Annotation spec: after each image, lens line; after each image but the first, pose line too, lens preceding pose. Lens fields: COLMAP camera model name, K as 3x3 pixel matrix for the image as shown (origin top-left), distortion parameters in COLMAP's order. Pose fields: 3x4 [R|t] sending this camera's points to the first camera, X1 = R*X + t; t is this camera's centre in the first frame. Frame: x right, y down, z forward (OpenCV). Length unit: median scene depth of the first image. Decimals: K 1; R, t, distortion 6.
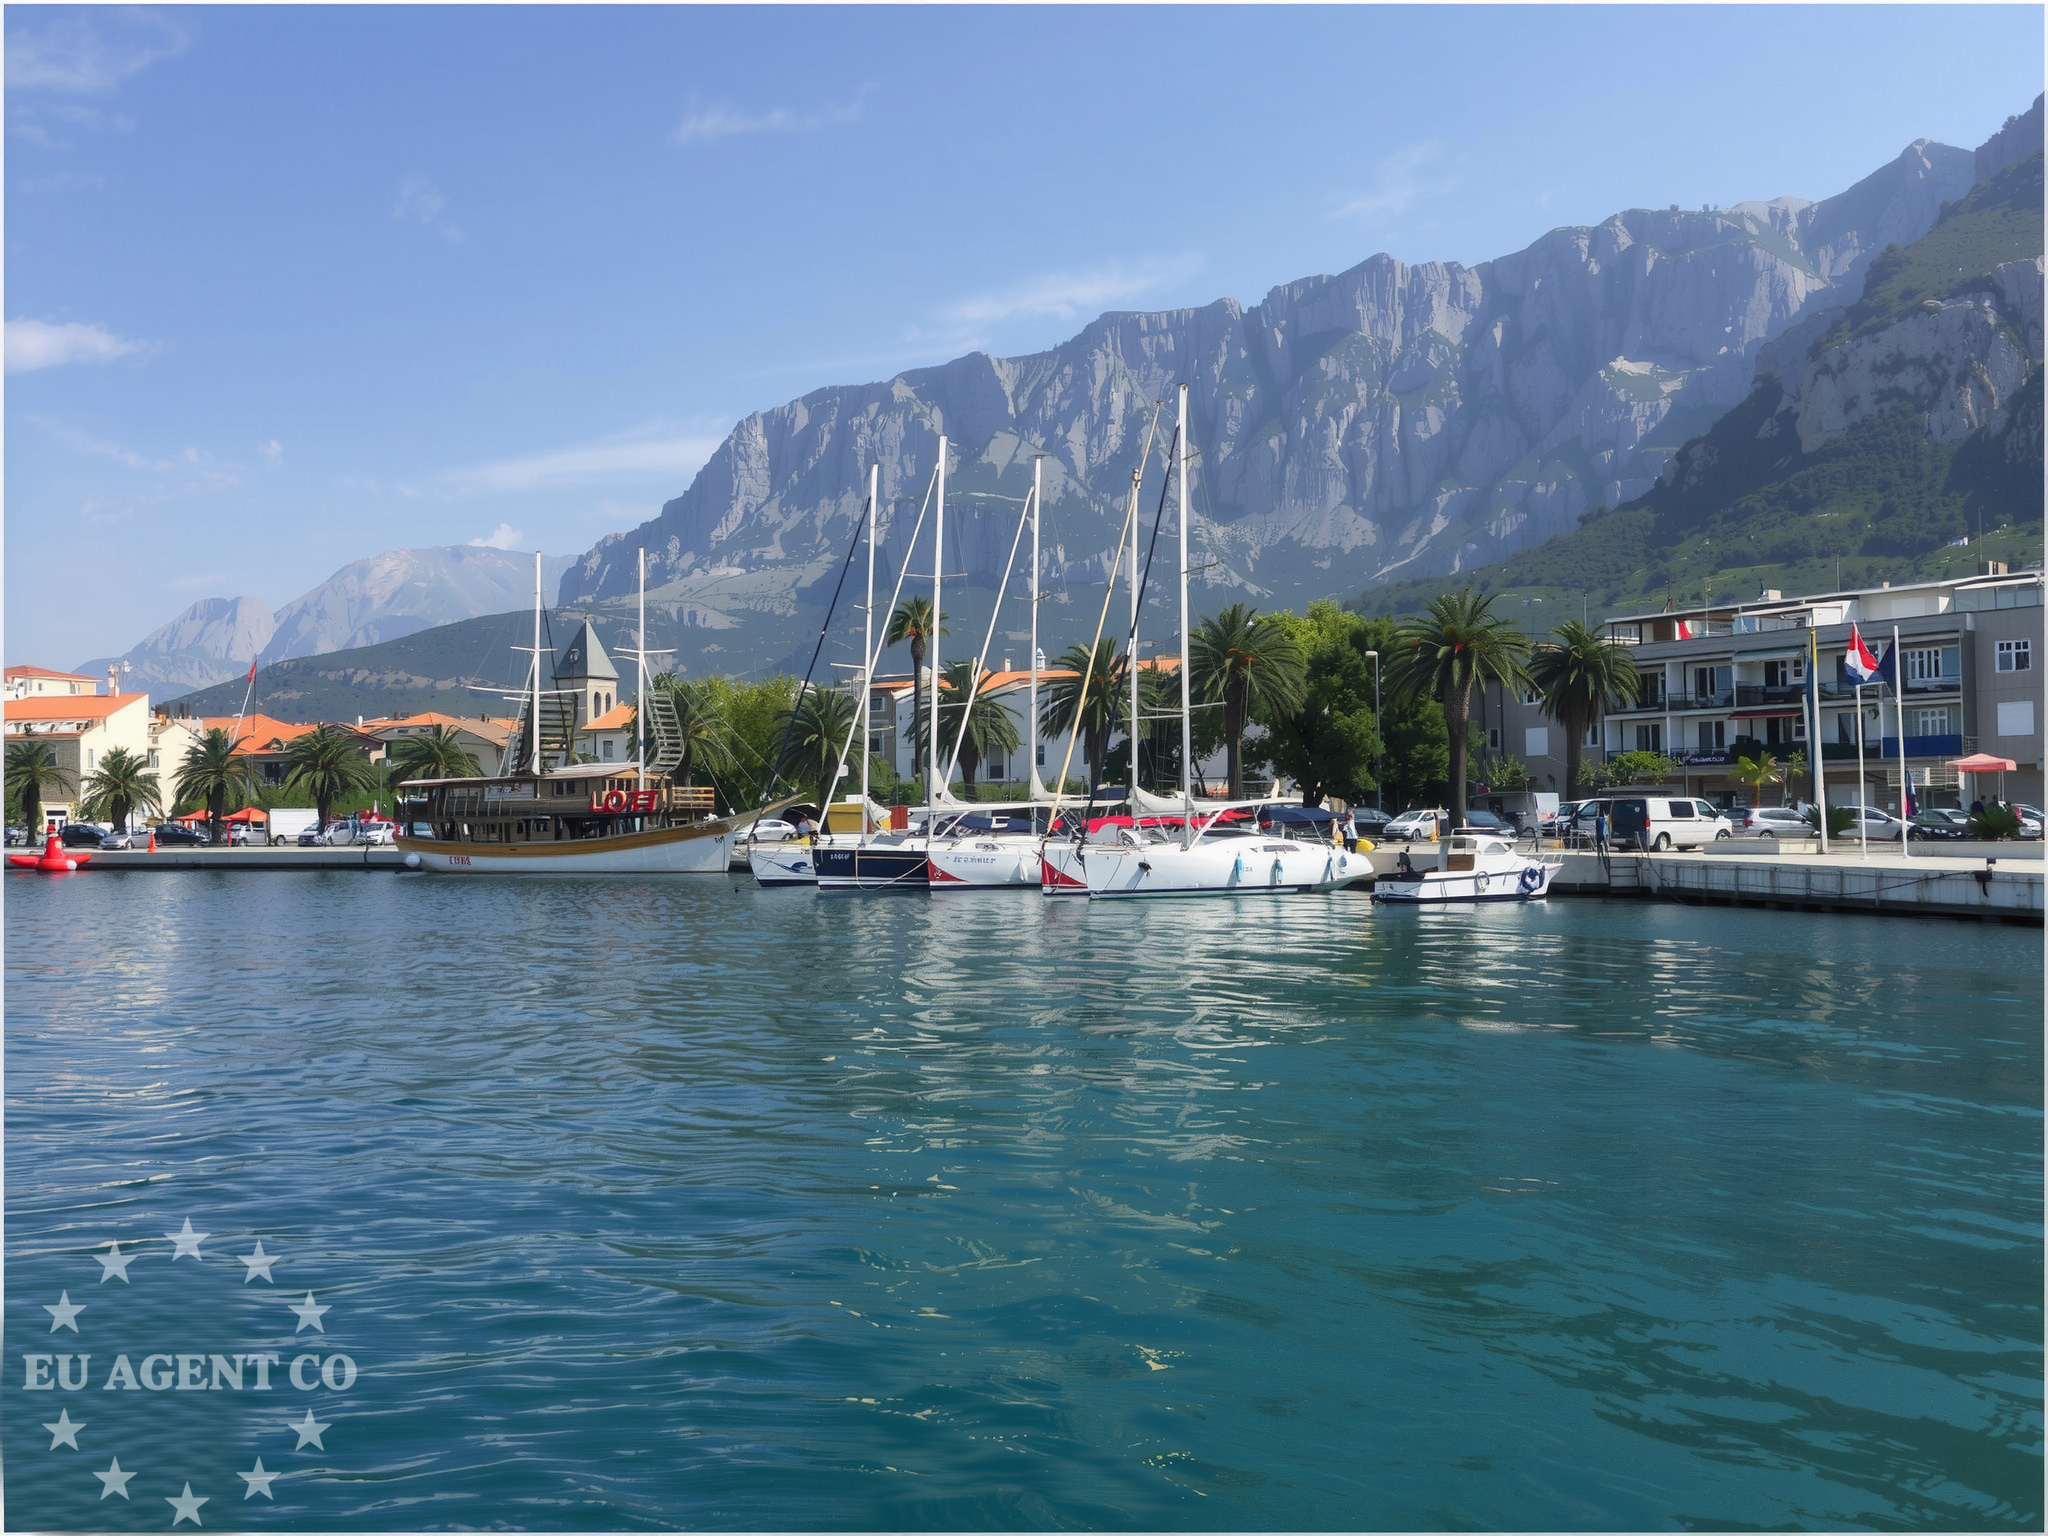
lens RADIAL K [[1662.2, 0, 1024.0], [0, 1662.2, 768.0], [0, 0, 1]] dist [0.009660, 0.002685]
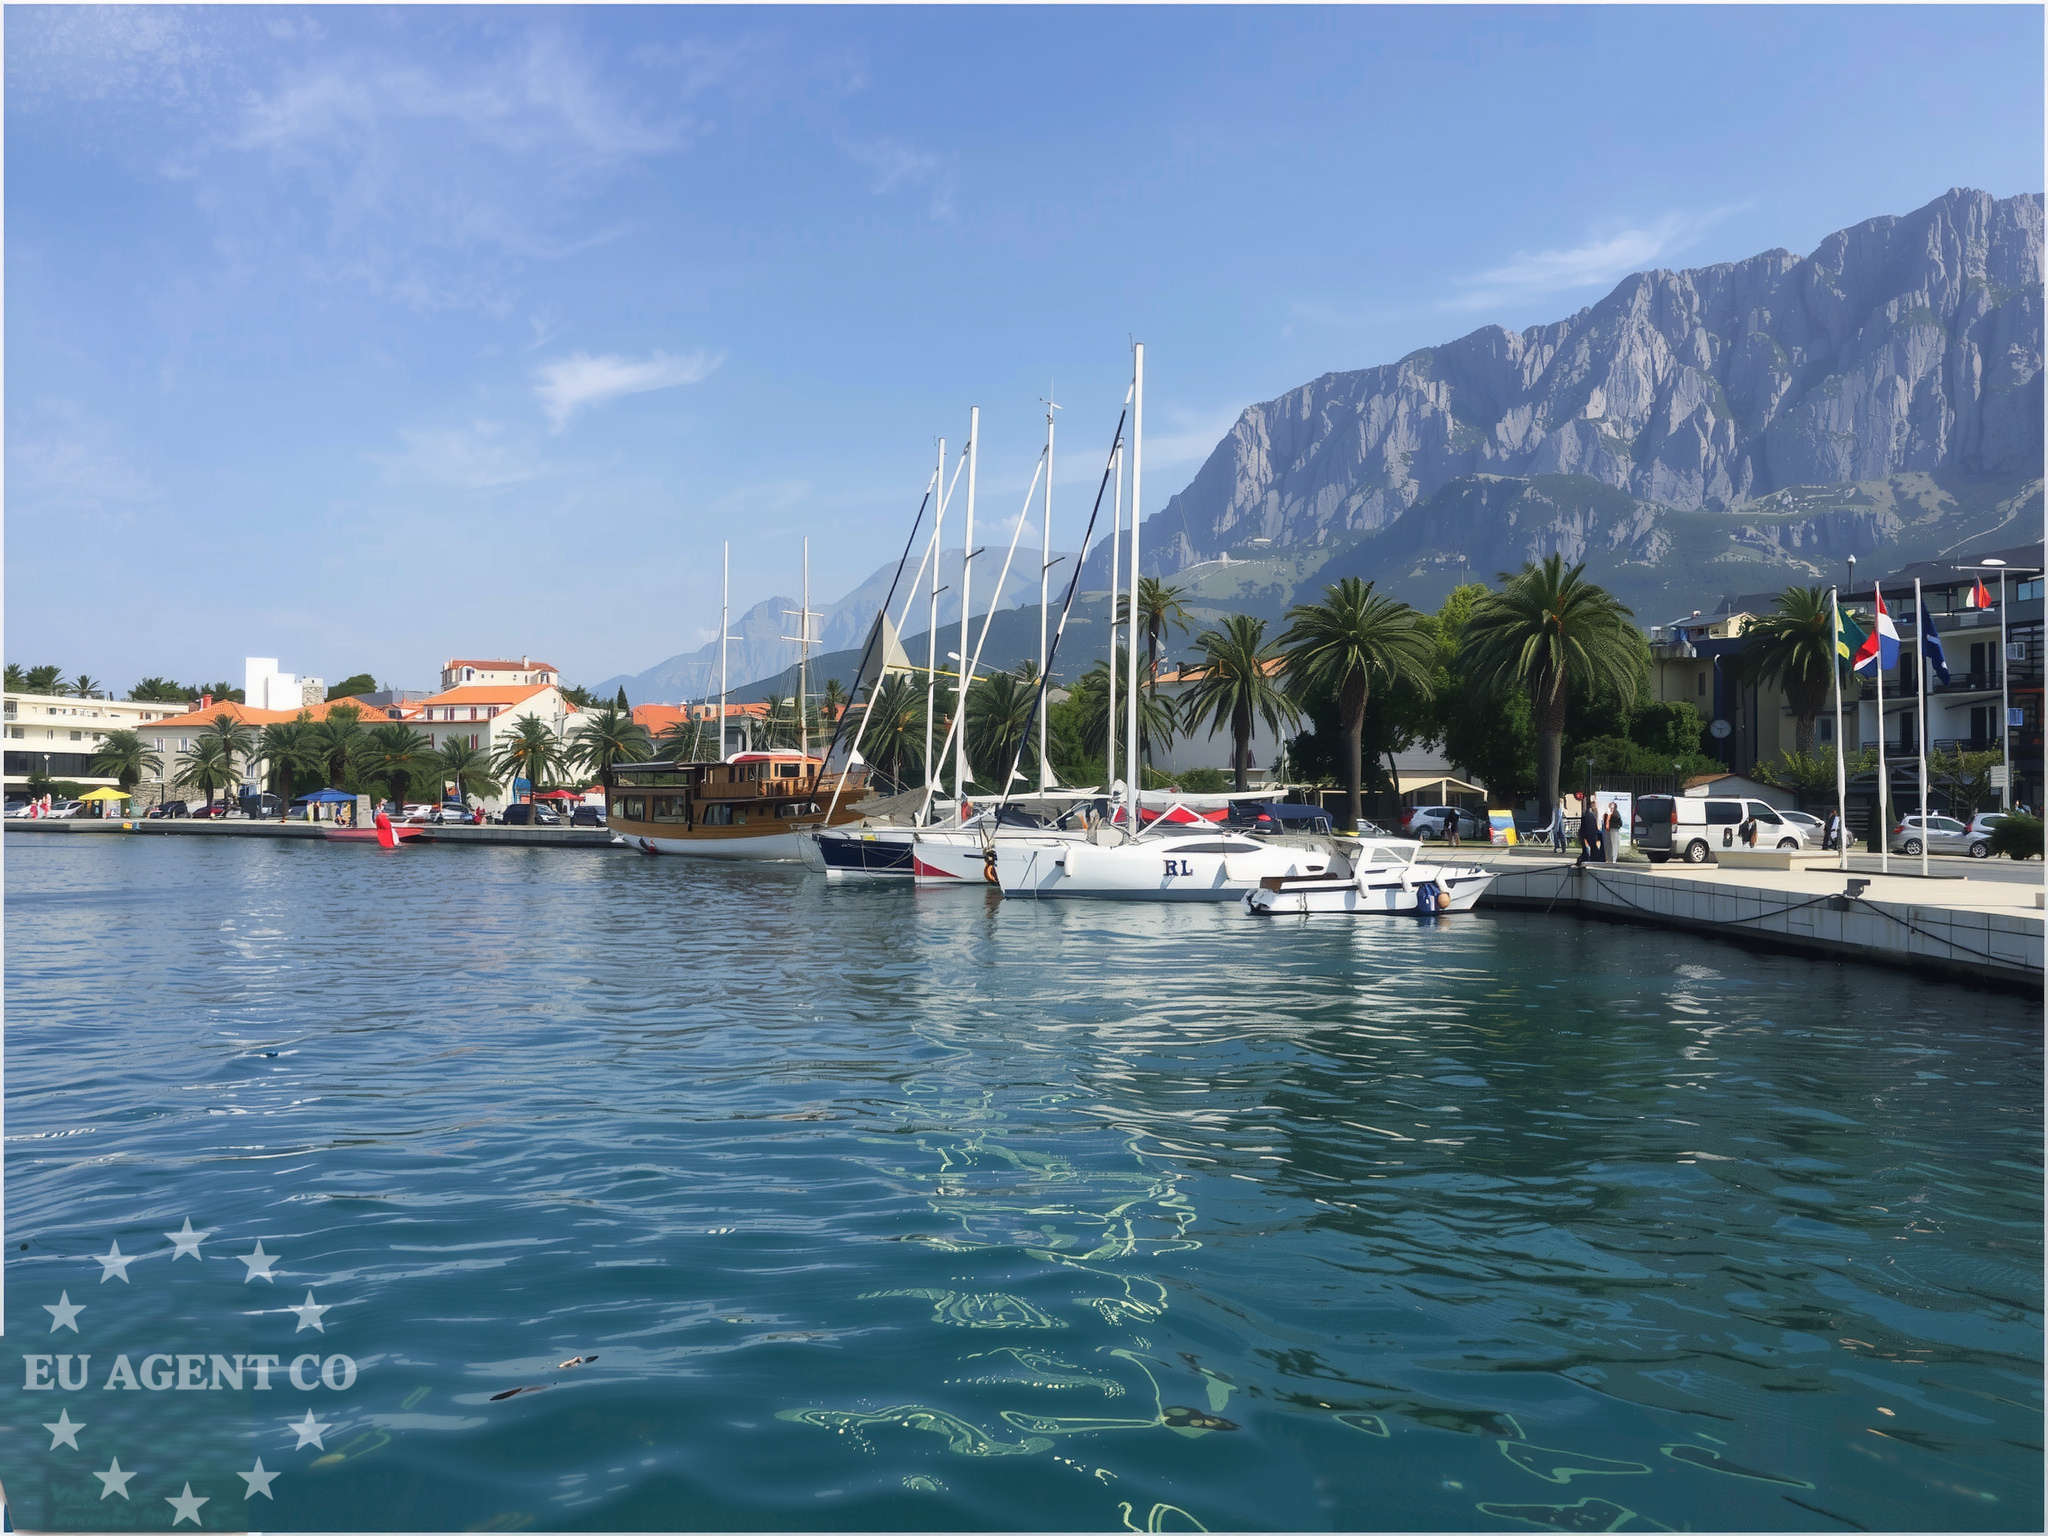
lens RADIAL K [[1689.3, 0, 1024.0], [0, 1689.3, 768.0], [0, 0, 1]] dist [-0.006184, 0.000167]
pose [[0.957791, 0.012176, -0.287208, 0.307320], [-0.010981, 0.999923, 0.005772, 0.002840], [0.287257, -0.002375, 0.957851, 0.123954]]
